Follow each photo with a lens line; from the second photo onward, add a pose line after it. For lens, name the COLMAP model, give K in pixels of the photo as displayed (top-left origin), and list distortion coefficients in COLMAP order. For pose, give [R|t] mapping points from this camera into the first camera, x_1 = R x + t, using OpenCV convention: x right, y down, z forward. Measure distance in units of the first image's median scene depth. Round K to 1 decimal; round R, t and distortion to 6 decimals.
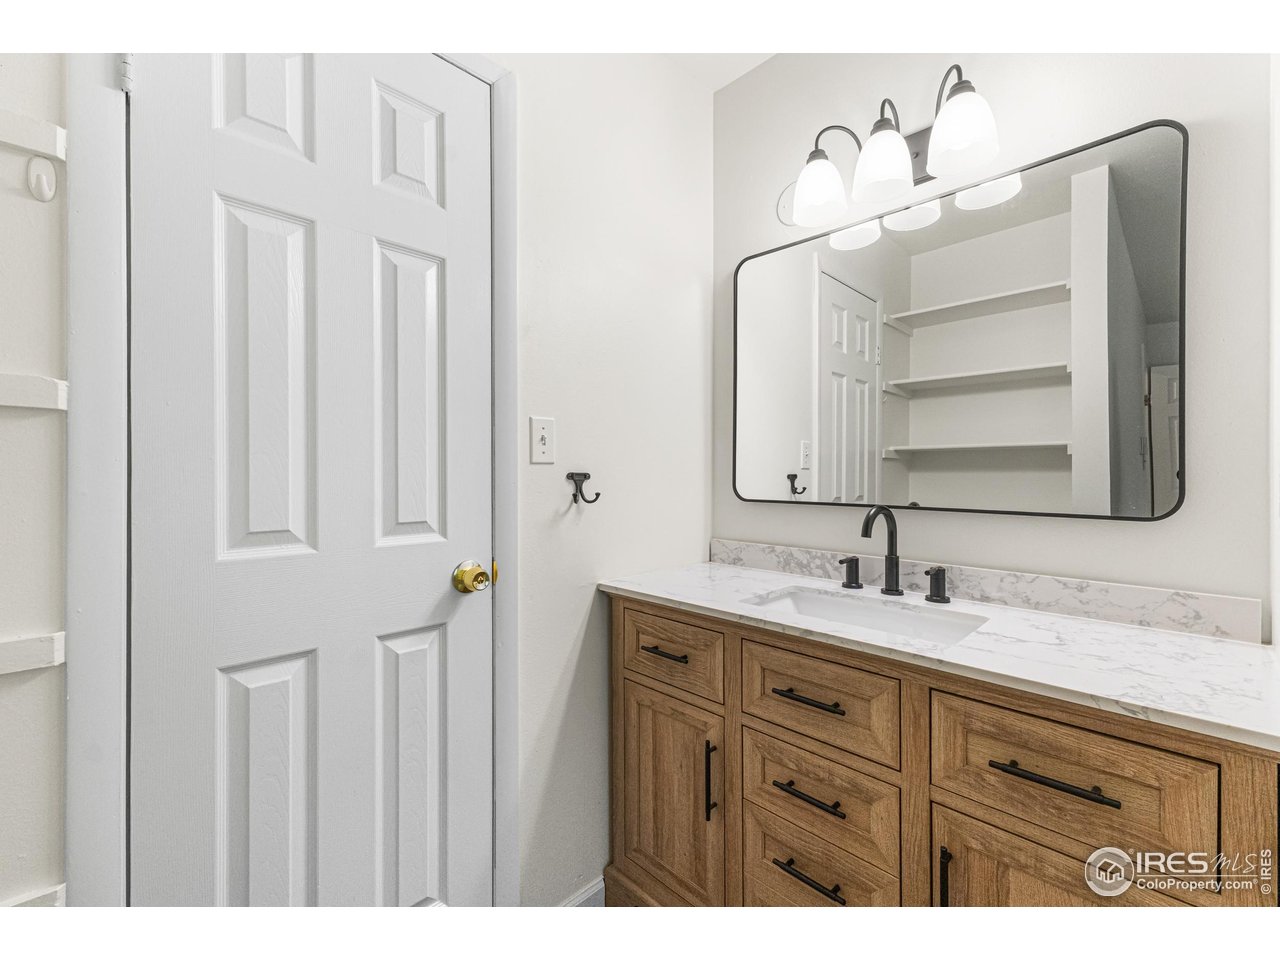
lens RADIAL K [[542.0, 0, 643.1], [0, 542.0, 477.2], [0, 0, 1]] dist [0.001766, -0.000105]
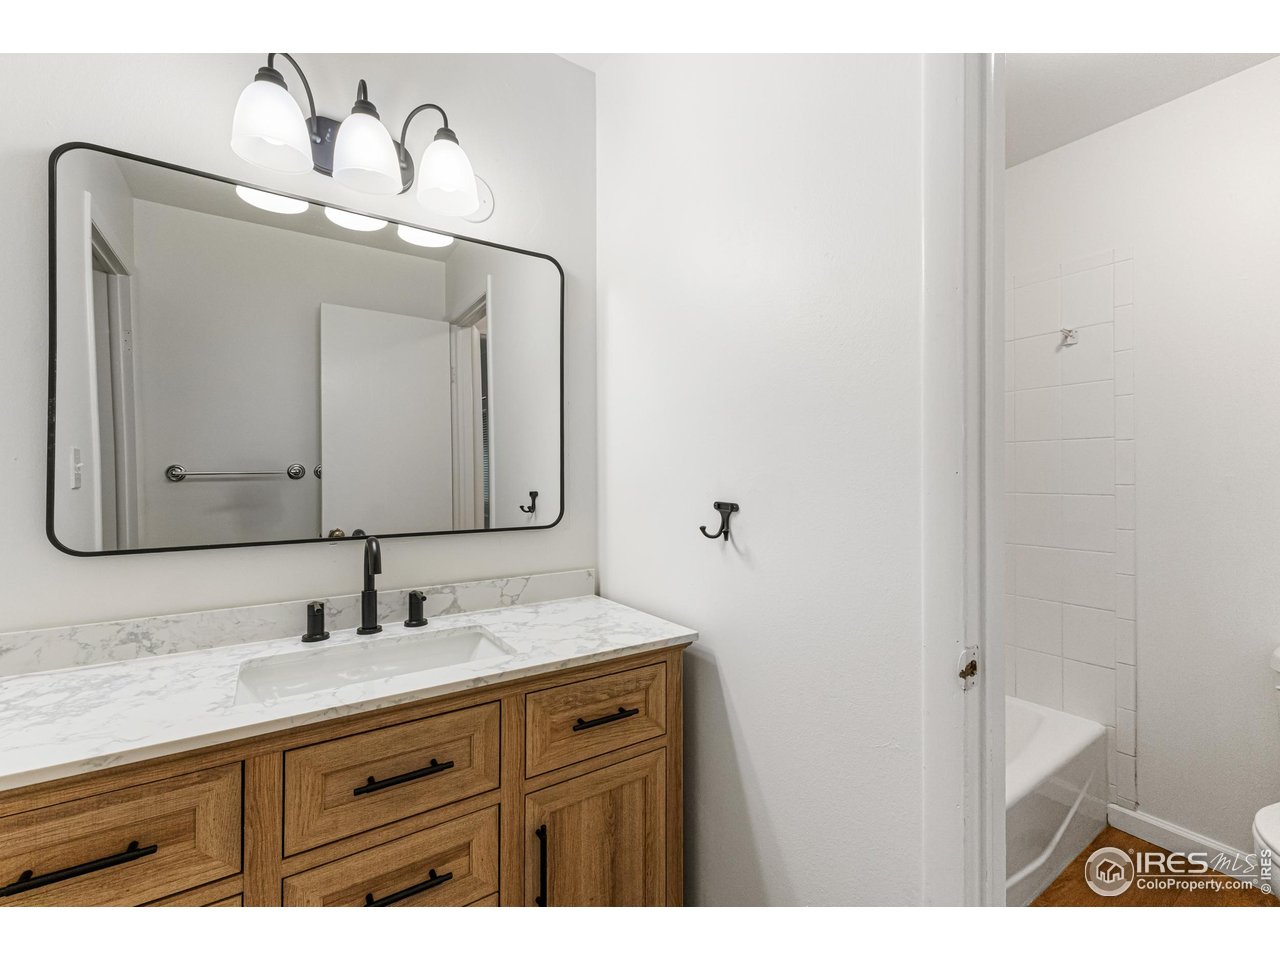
lens RADIAL K [[570.7, 0, 640.0], [0, 570.7, 480.0], [0, 0, 1]] dist [0.022639, -0.000018]
pose [[0.198655, 0.006765, 0.980046, -0.405934], [0.025995, 0.999588, -0.012169, -0.014897], [-0.979725, 0.027894, 0.198397, 0.389102]]
